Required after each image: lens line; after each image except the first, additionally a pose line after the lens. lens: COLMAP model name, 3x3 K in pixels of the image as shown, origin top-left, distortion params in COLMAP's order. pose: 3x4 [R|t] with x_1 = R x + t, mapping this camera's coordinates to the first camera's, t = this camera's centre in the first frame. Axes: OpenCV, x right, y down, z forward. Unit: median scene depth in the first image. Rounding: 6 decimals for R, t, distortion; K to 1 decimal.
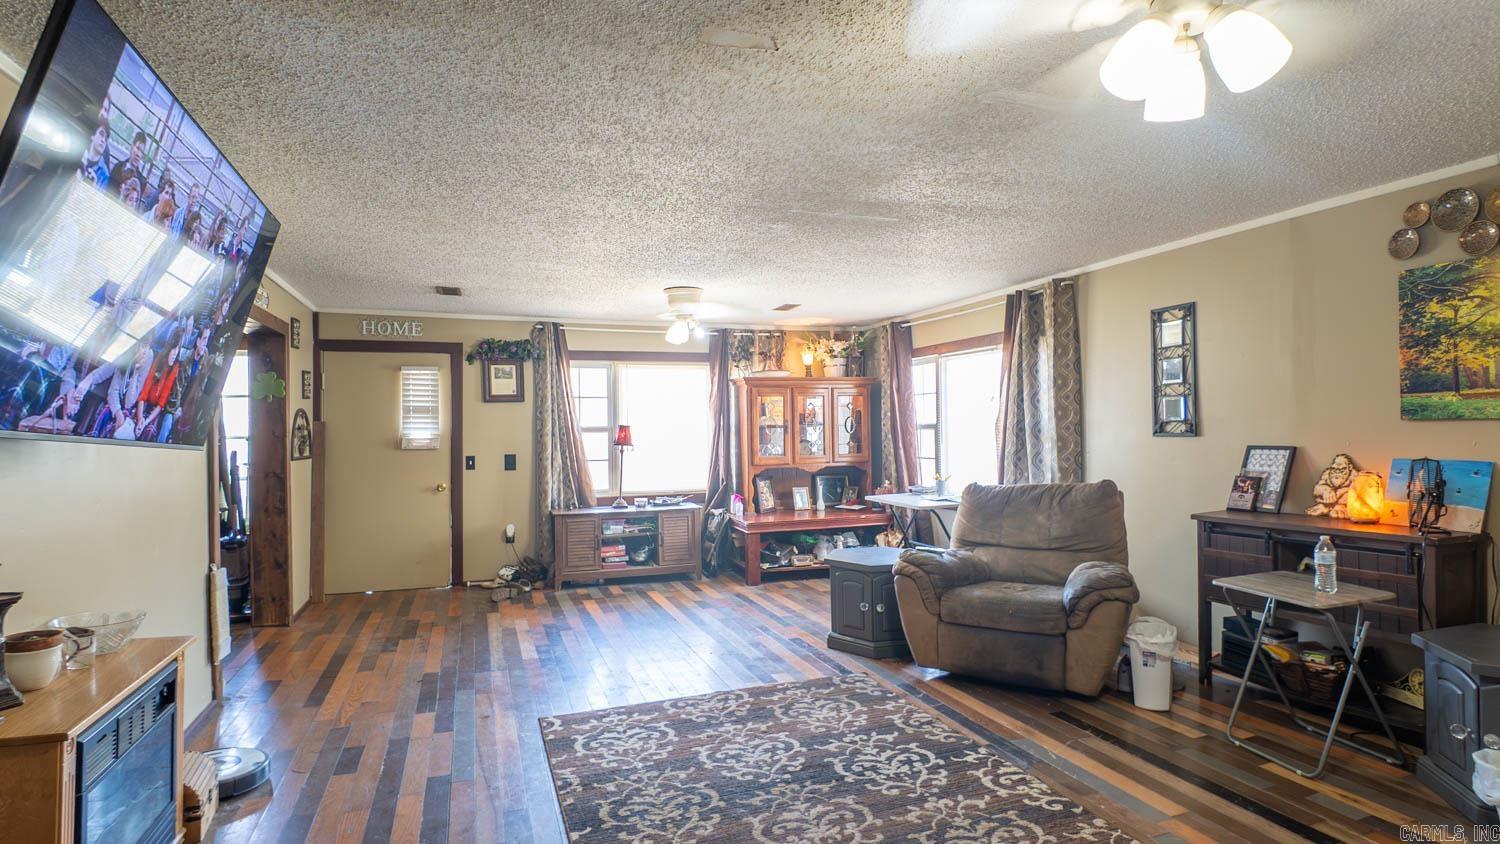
lens RADIAL K [[765.8, 0, 755.5], [0, 765.8, 426.2], [0, 0, 1]] dist [0.020374, -0.023399]
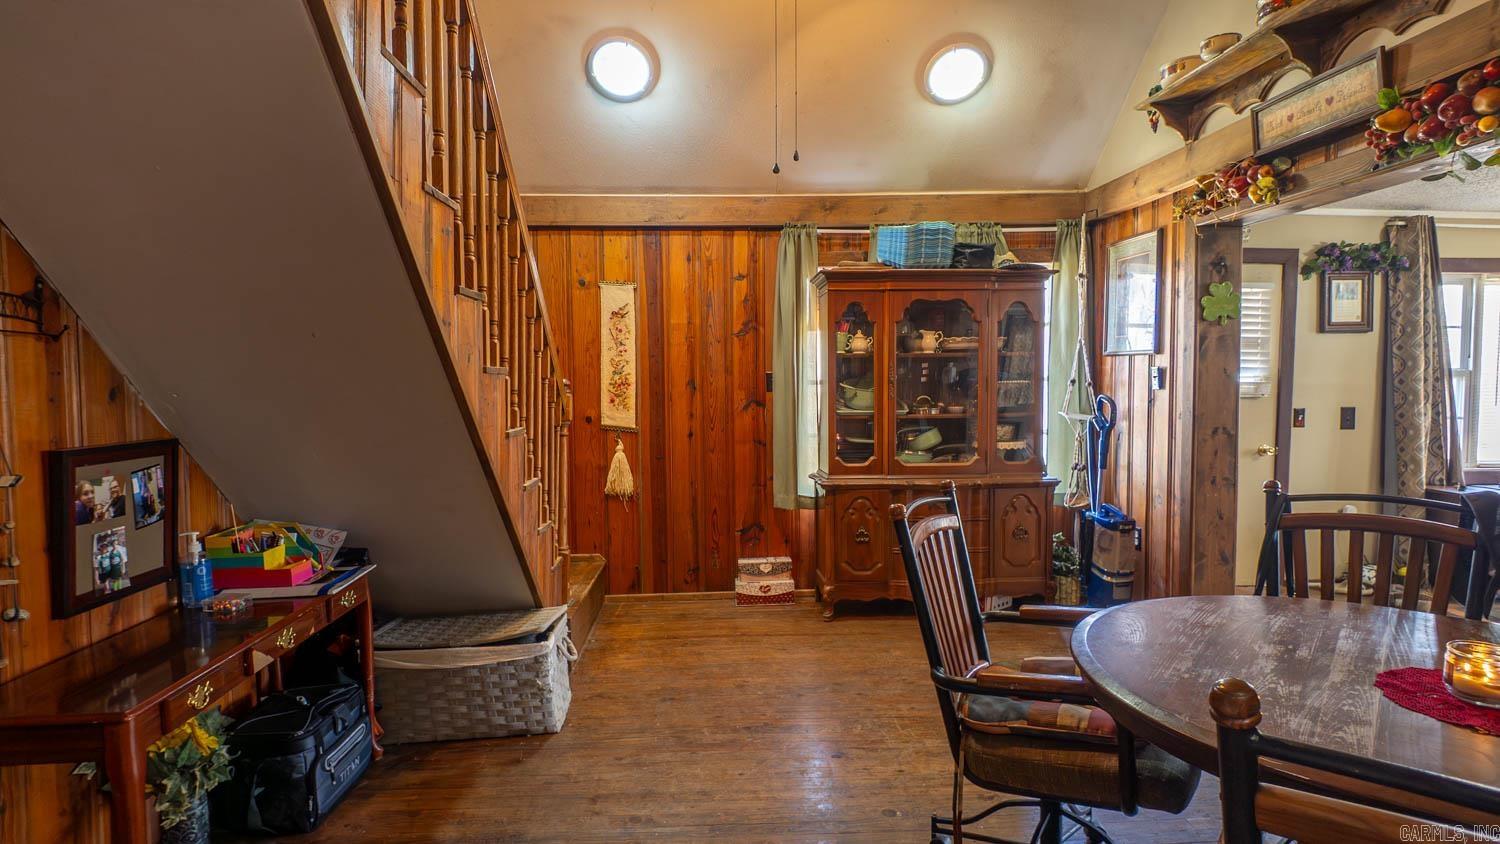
lens RADIAL K [[765.4, 0, 754.1], [0, 765.4, 421.1], [0, 0, 1]] dist [0.036177, -0.053994]
pose [[0.953446, 0.023491, -0.300646, -1.184427], [-0.007235, 0.998456, 0.055067, 0.027813], [0.301476, -0.050328, 0.952145, 0.304098]]
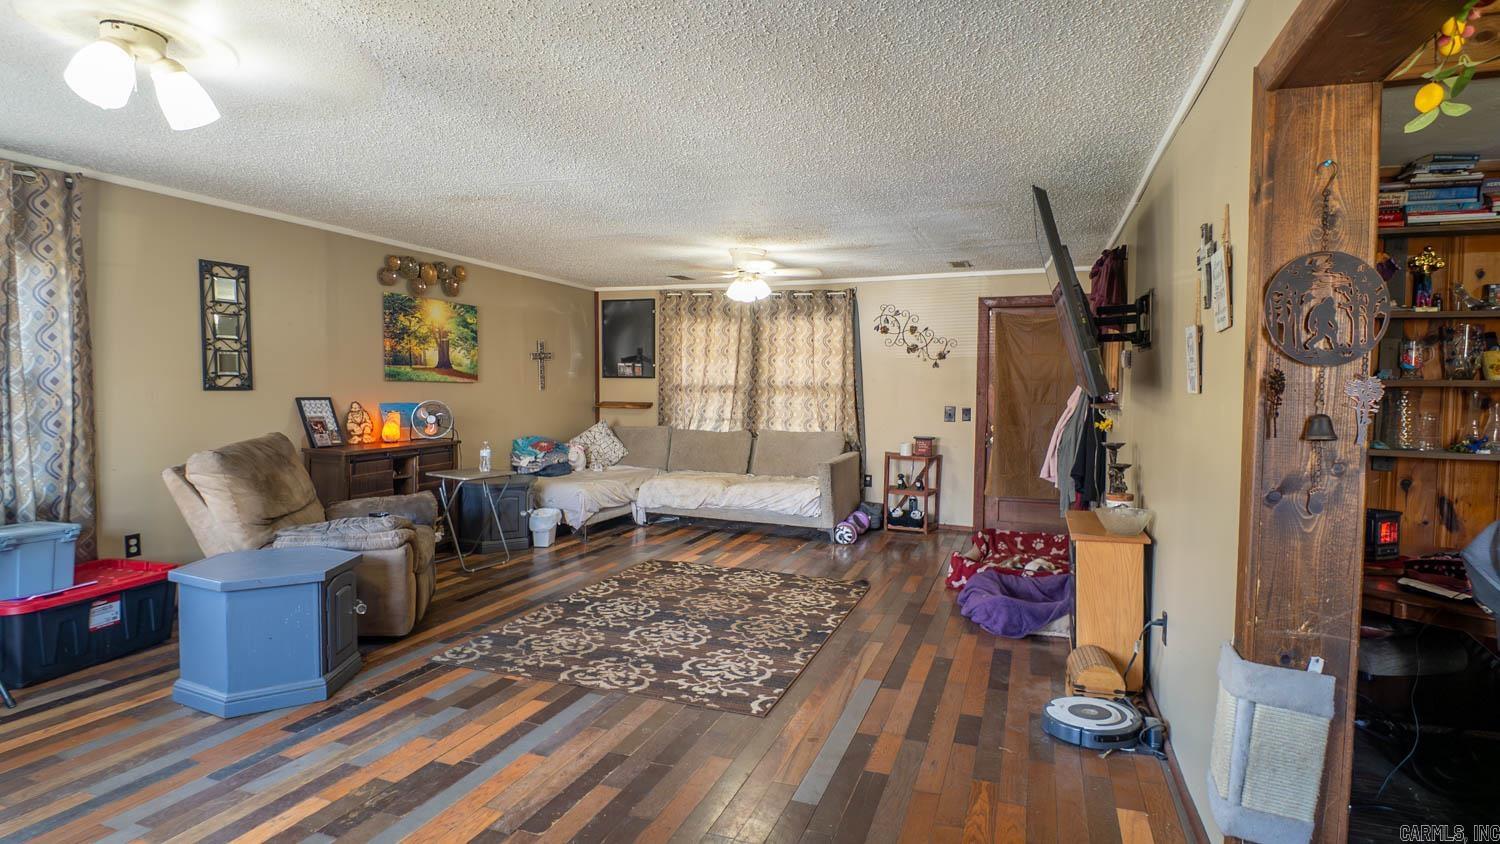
lens RADIAL K [[785.0, 0, 747.5], [0, 785.0, 419.7], [0, 0, 1]] dist [0.017987, -0.025825]
pose [[-0.763320, -0.019221, 0.645735, -0.802909], [-0.000775, 0.999584, 0.028838, 0.025555], [-0.646021, 0.021513, -0.763017, 1.628549]]
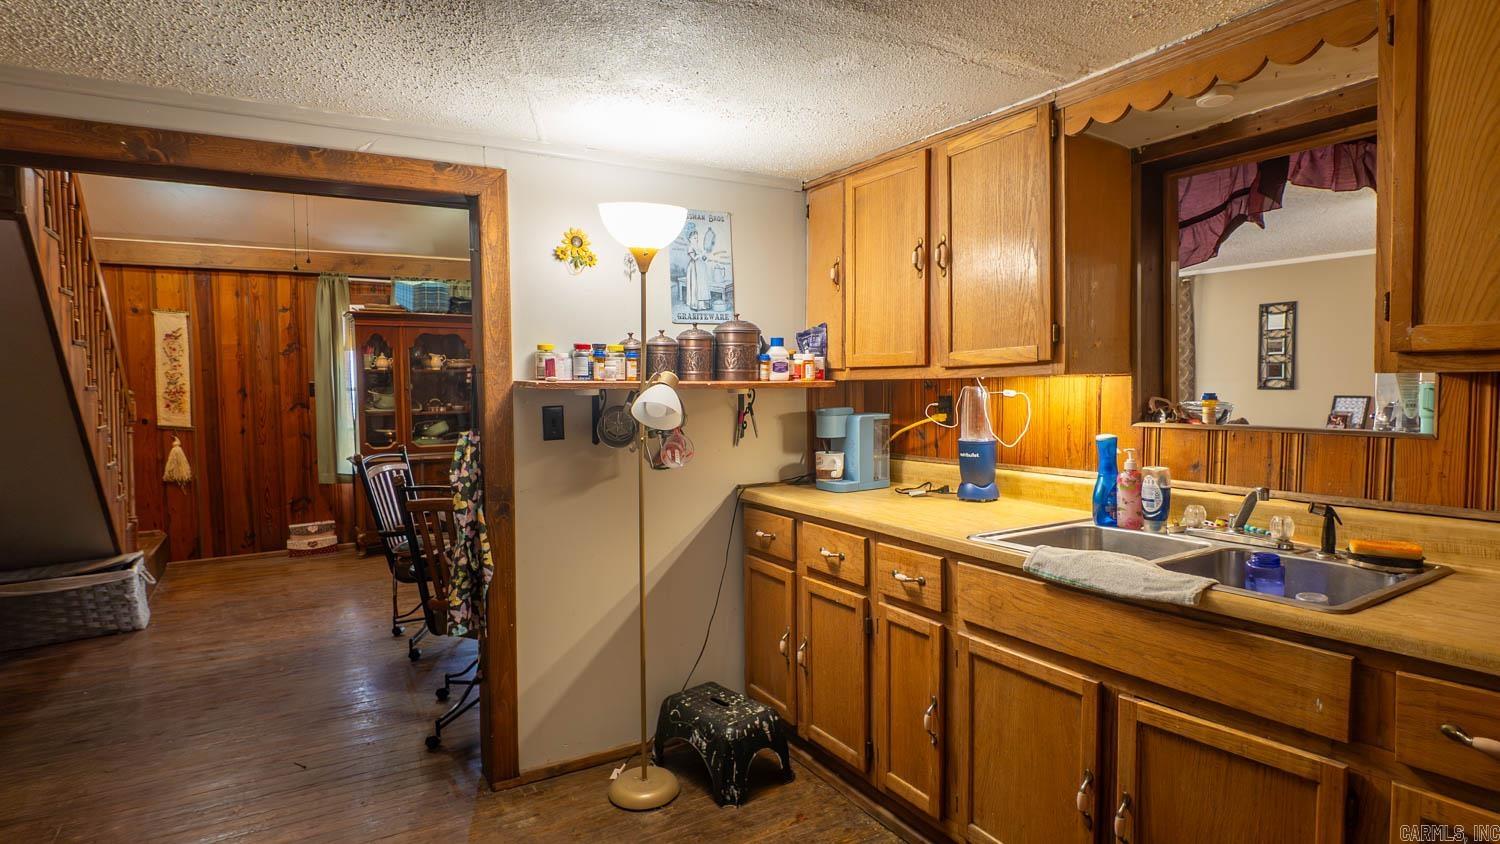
lens RADIAL K [[767.7, 0, 750.5], [0, 767.7, 424.9], [0, 0, 1]] dist [-0.000206, -0.013606]
pose [[0.981678, -0.003202, 0.190521, -0.908209], [-0.007837, 0.998334, 0.057160, 0.005344], [-0.190387, -0.057606, 0.980018, -0.340412]]
